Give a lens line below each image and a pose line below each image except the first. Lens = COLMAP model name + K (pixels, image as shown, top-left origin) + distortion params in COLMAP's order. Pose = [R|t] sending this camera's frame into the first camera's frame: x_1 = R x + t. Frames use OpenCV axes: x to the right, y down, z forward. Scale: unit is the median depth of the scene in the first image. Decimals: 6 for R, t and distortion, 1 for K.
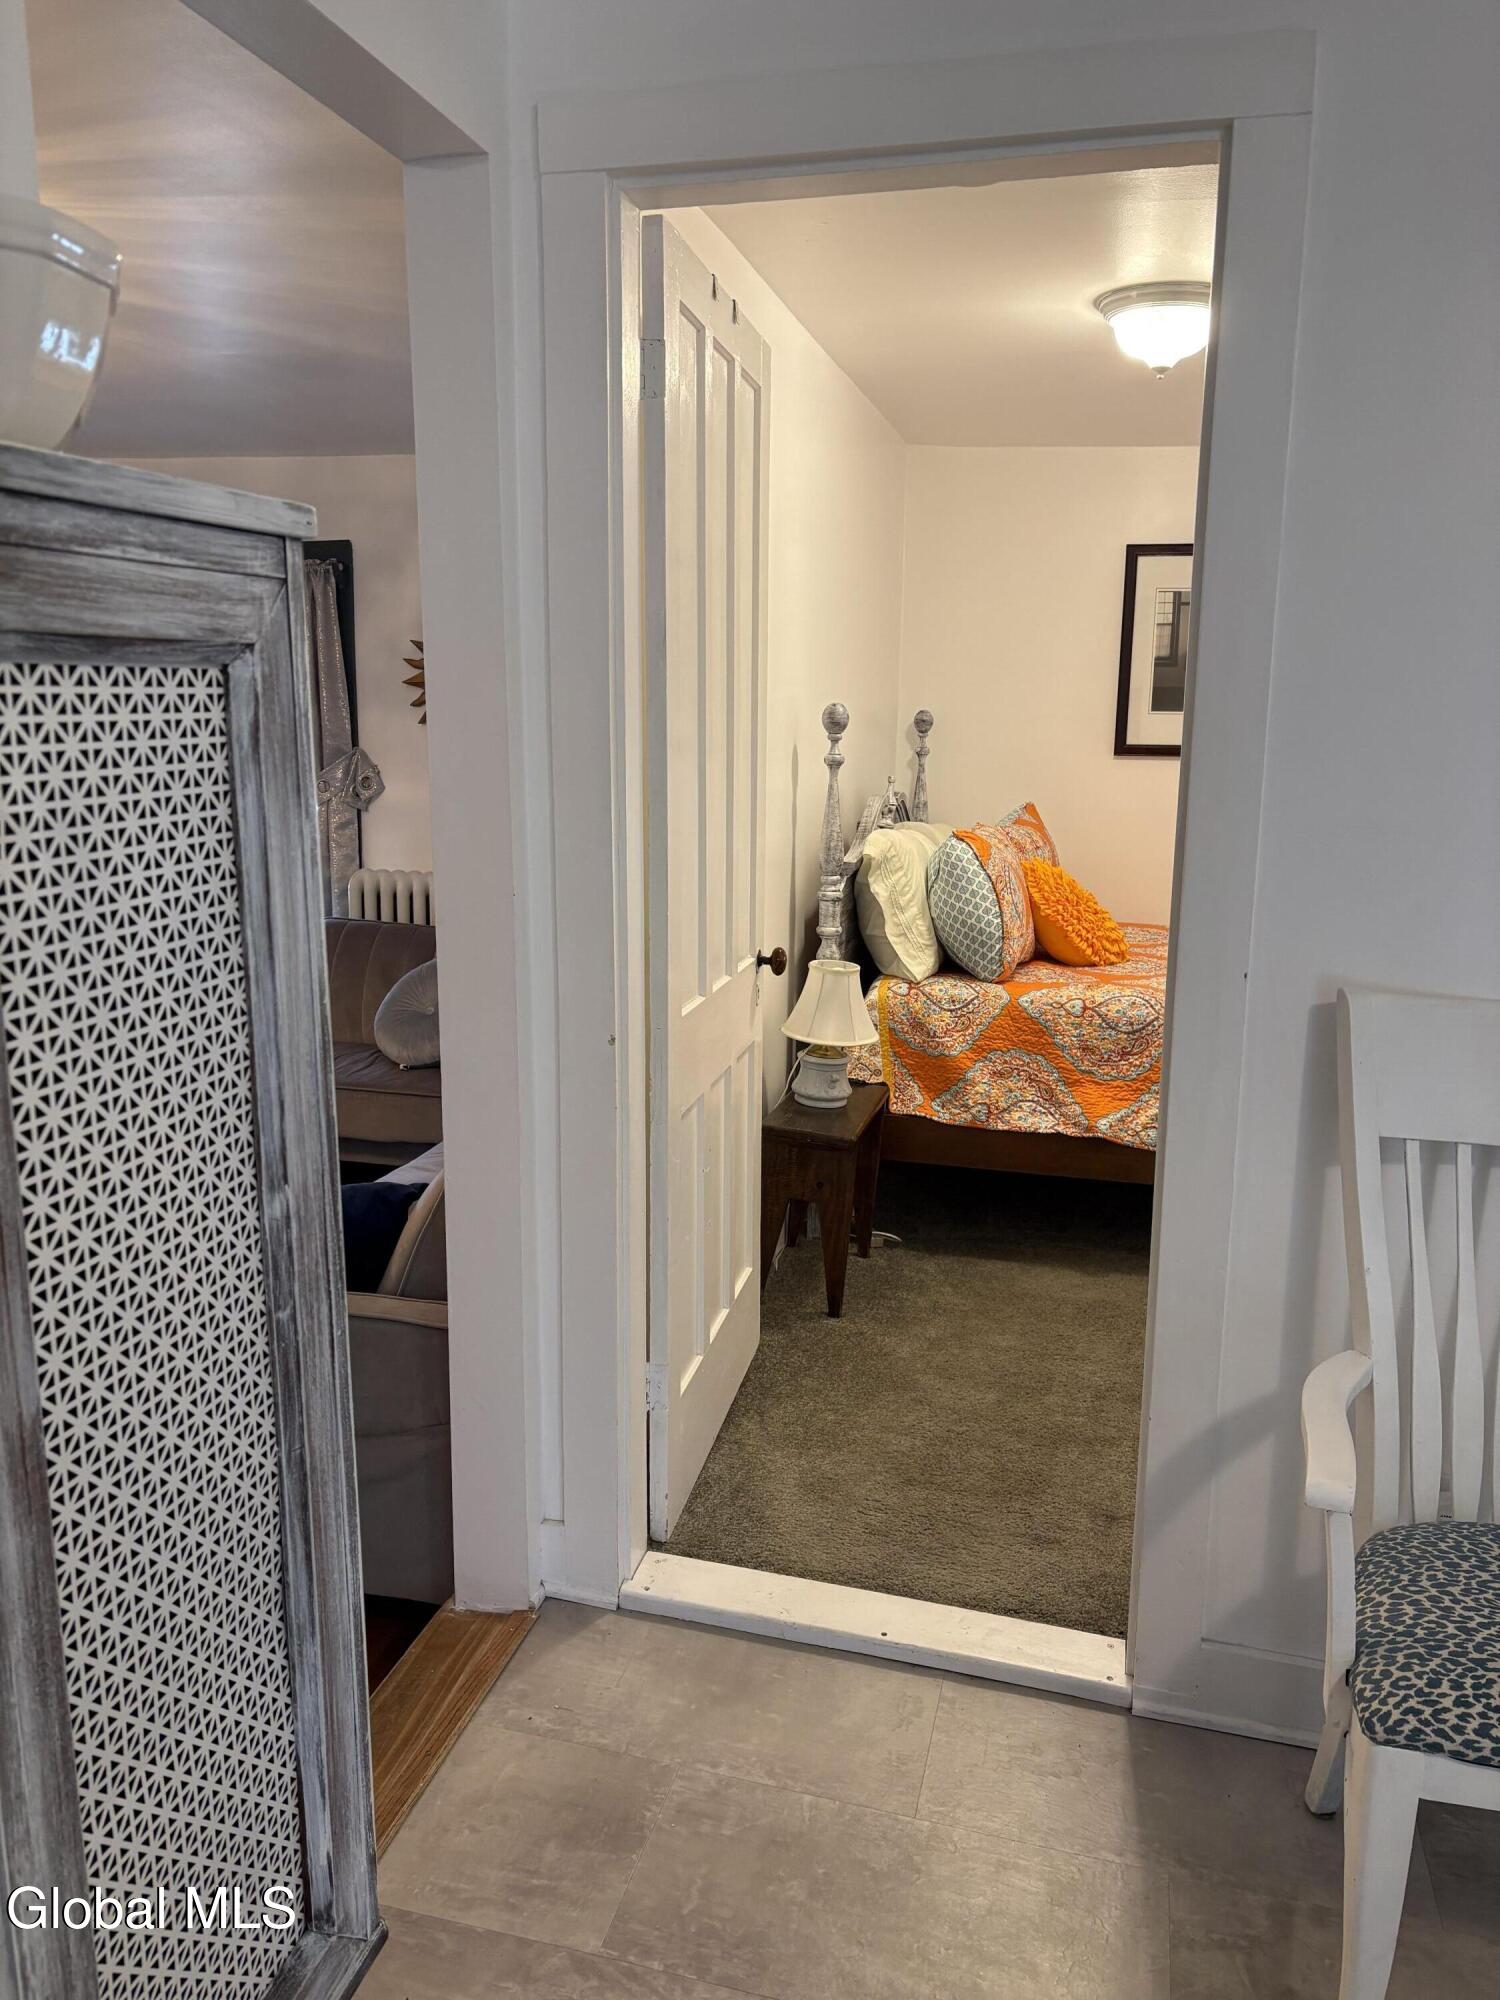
lens RADIAL K [[1502.6, 0, 740.0], [0, 1502.6, 1012.7], [0, 0, 1]] dist [0.054699, -0.055156]
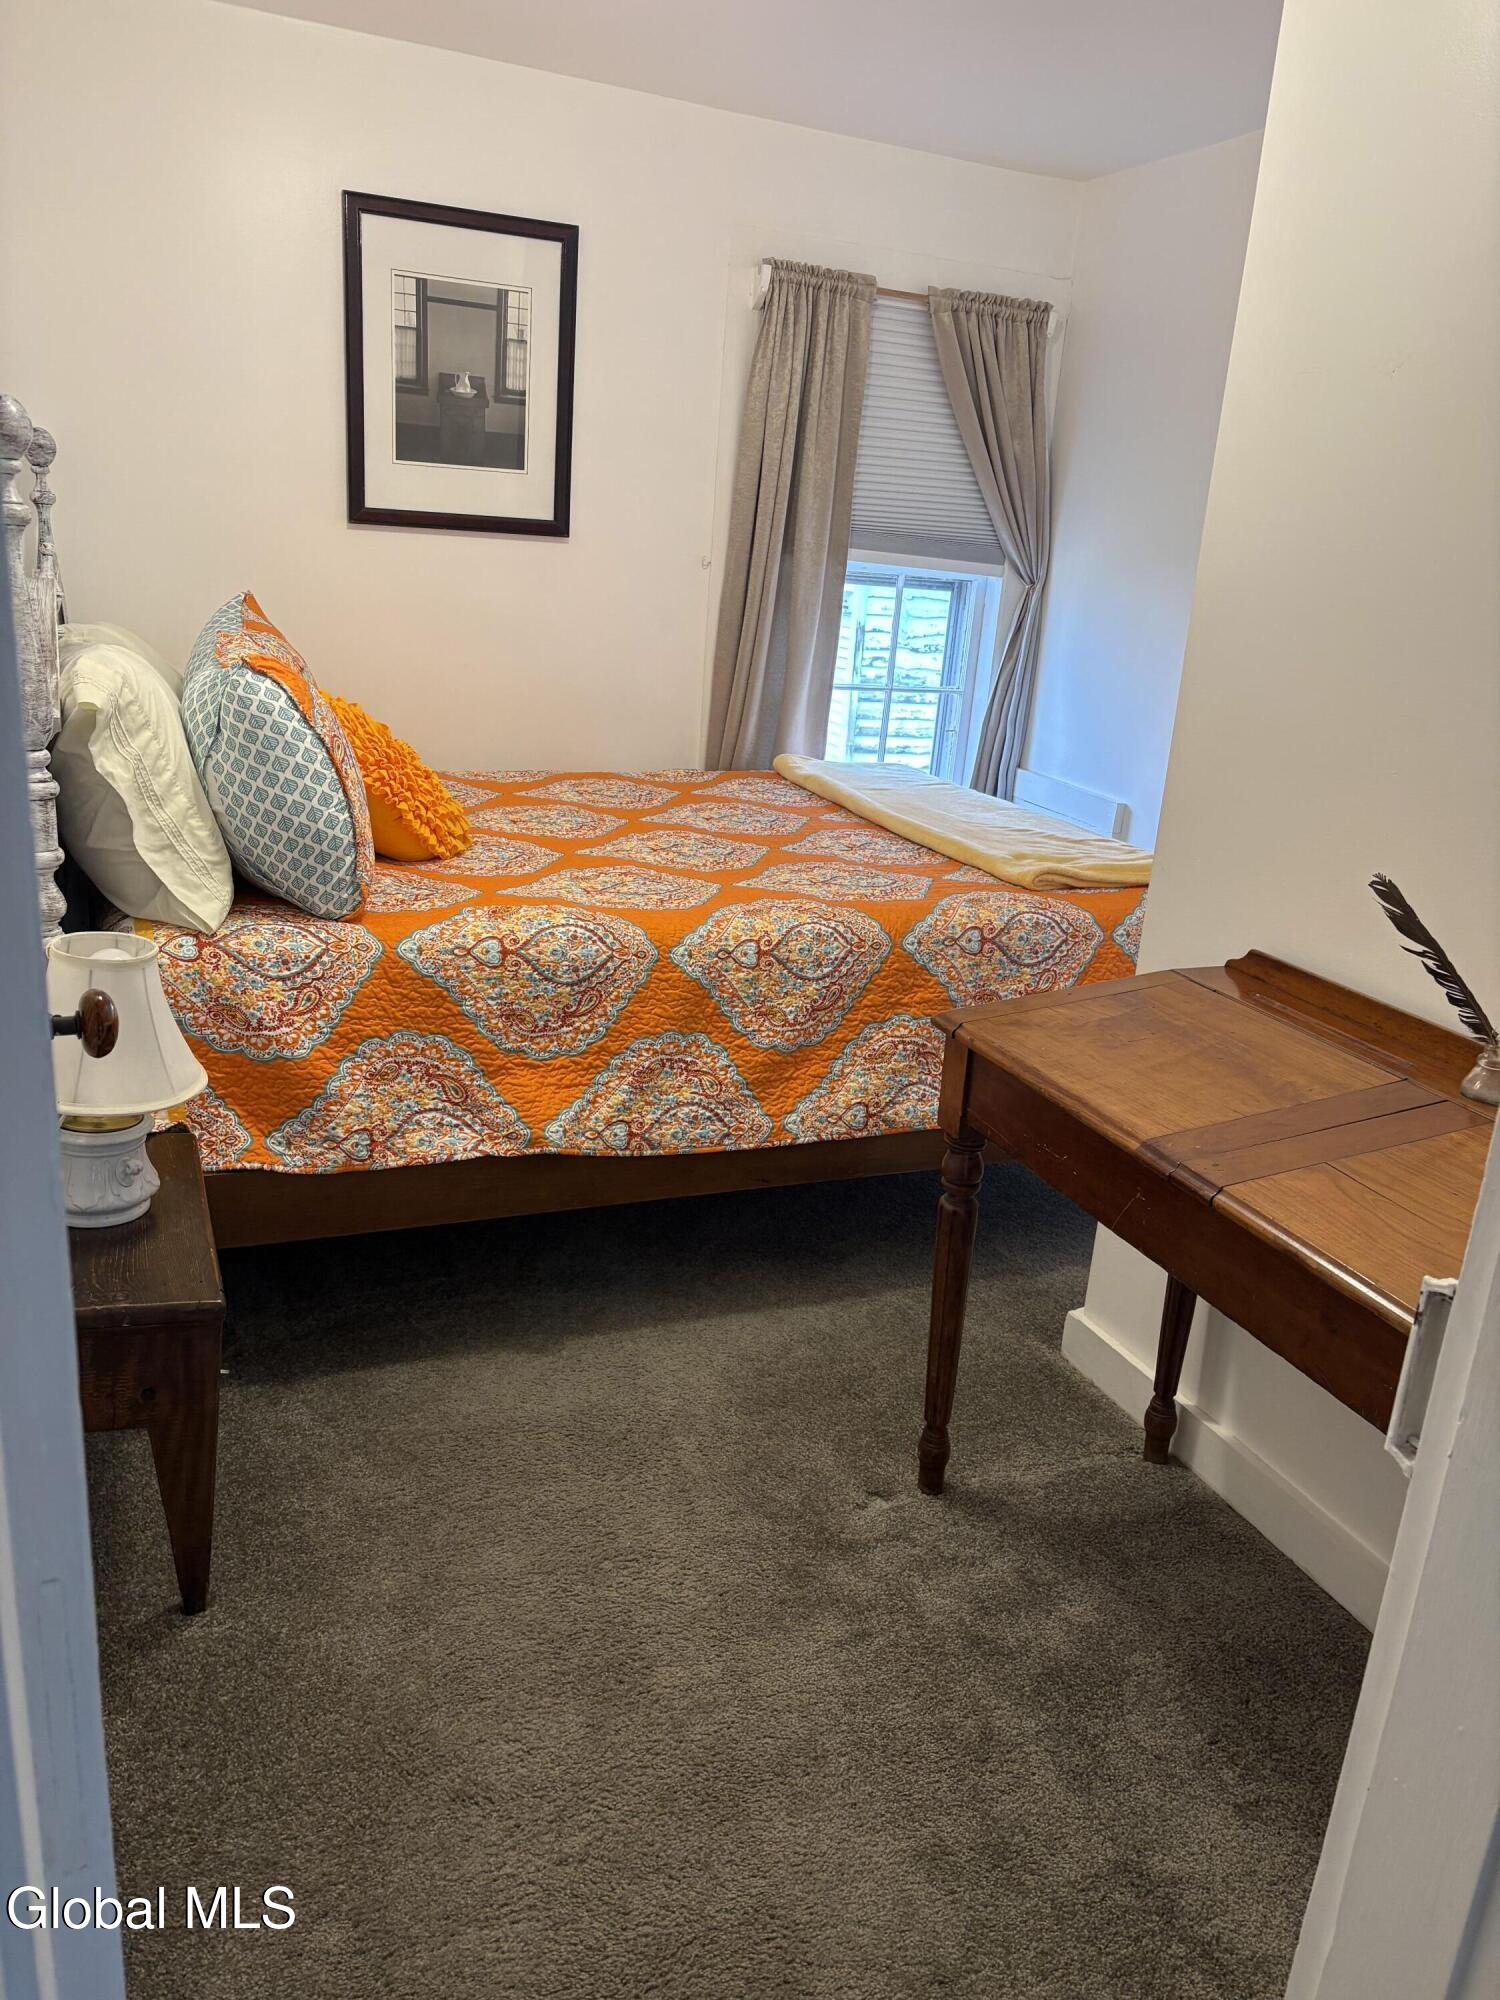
lens RADIAL K [[1502.6, 0, 756.1], [0, 1502.6, 1014.3], [0, 0, 1]] dist [0.054699, -0.055156]
pose [[0.792695, -0.144273, 0.592300, -0.060267], [0.054556, 0.984482, 0.166788, -0.074364], [-0.607172, -0.099899, 0.788265, 0.433794]]
